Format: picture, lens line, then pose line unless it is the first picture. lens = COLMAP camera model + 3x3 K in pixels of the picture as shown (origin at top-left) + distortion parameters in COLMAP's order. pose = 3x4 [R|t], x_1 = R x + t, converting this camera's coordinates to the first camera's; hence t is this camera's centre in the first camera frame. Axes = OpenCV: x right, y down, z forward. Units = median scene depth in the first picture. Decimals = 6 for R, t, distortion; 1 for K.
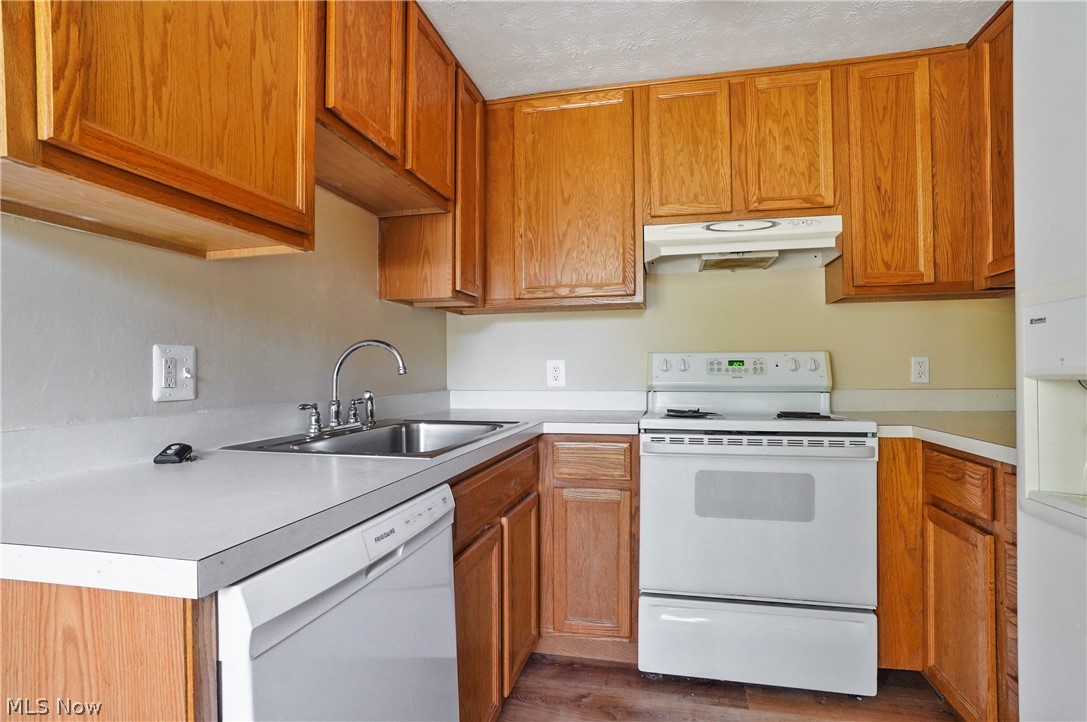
lens RADIAL K [[572.1, 0, 542.6], [0, 572.1, 362.5], [0, 0, 1]] dist [-0.058165, 0.027095]
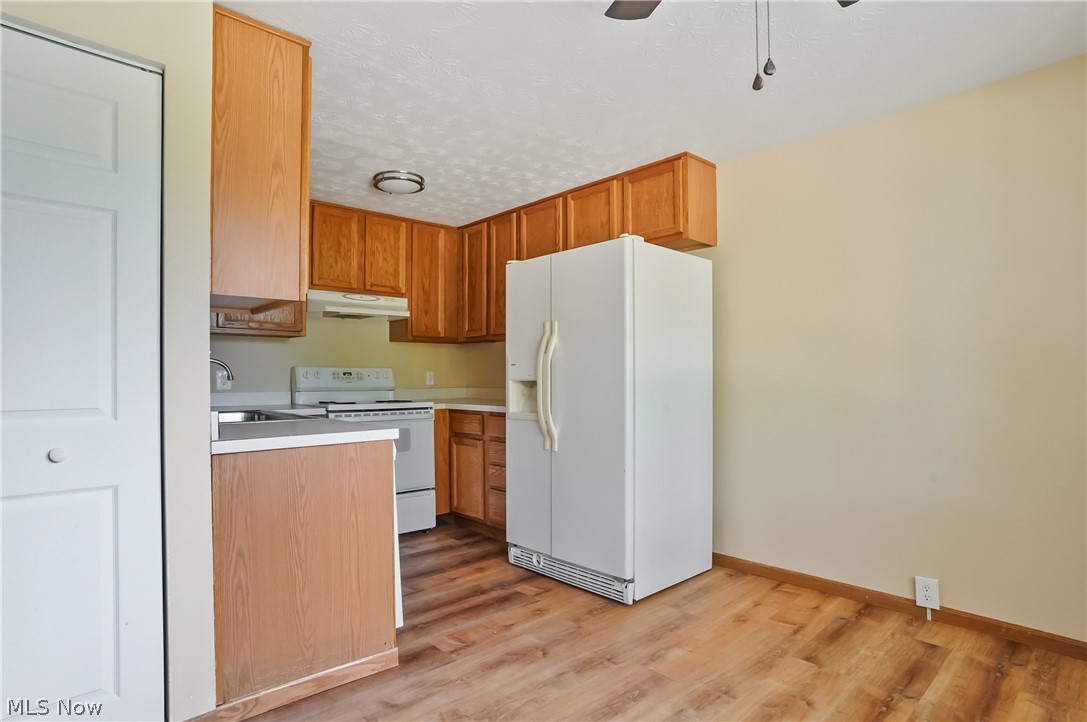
lens RADIAL K [[572.1, 0, 540.7], [0, 572.1, 370.1], [0, 0, 1]] dist [-0.058165, 0.027095]
pose [[0.566158, 0.013952, 0.824179, -0.827094], [-0.012018, 0.999890, -0.008670, -0.003163], [-0.824209, -0.004996, 0.566264, -0.496804]]
